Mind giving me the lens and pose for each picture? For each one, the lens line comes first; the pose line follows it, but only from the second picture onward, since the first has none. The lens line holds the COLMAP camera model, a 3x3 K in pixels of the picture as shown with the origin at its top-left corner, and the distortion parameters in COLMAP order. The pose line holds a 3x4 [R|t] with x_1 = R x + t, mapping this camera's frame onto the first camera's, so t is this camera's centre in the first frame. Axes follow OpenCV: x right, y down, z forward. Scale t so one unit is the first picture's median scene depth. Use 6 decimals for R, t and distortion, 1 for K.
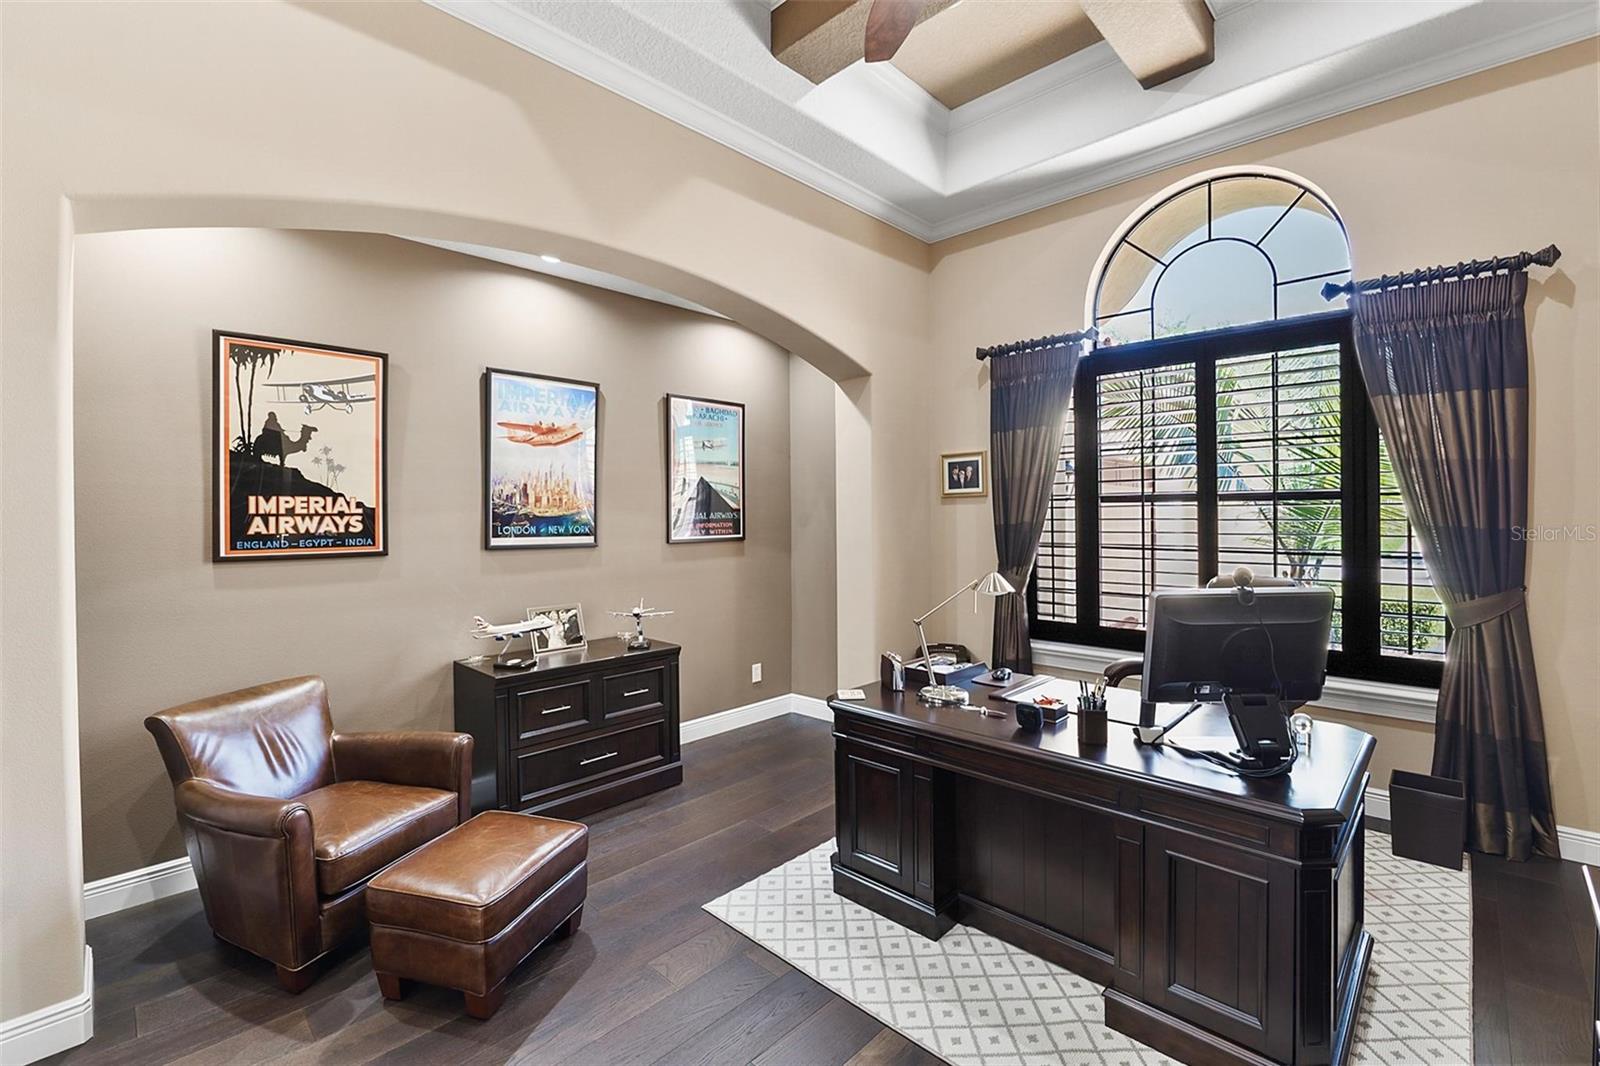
lens RADIAL K [[678.0, 0, 795.8], [0, 678.0, 524.0], [0, 0, 1]] dist [-0.035986, 0.007094]
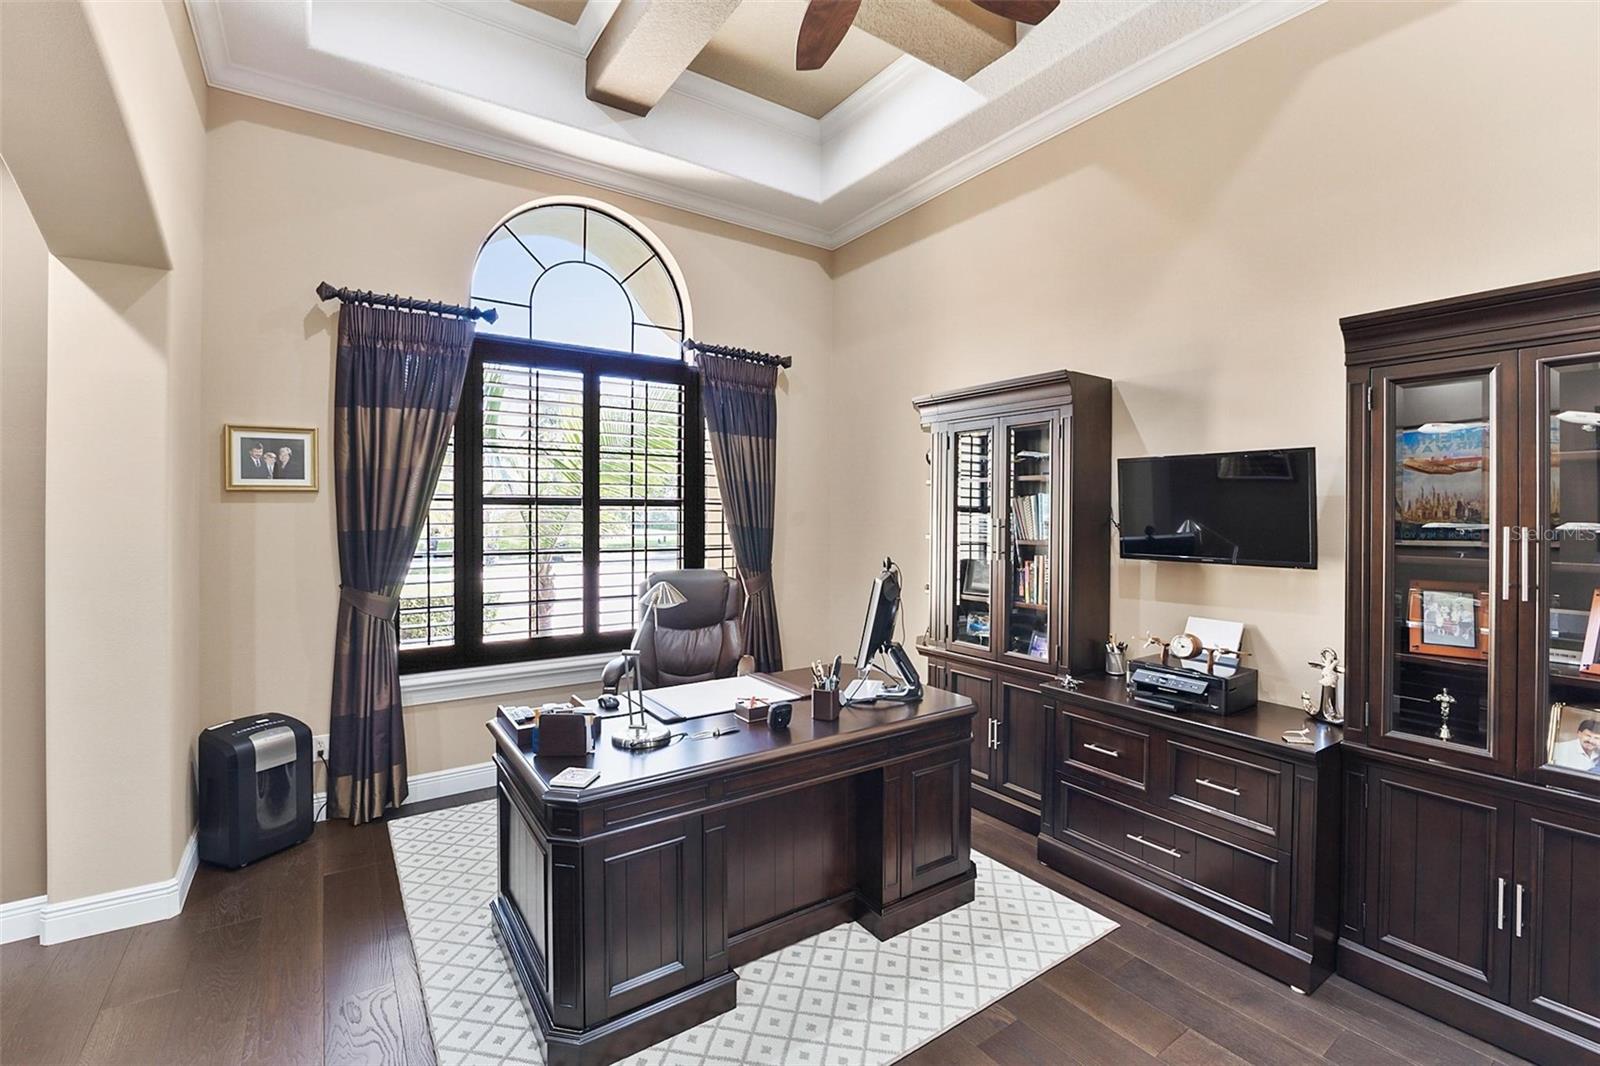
lens RADIAL K [[697.0, 0, 799.1], [0, 697.0, 513.4], [0, 0, 1]] dist [-0.019067, -0.000067]
pose [[0.192554, 0.004693, 0.981275, -0.387817], [0.011274, 0.999912, -0.006995, -0.009329], [-0.981222, 0.012410, 0.192484, 0.428664]]
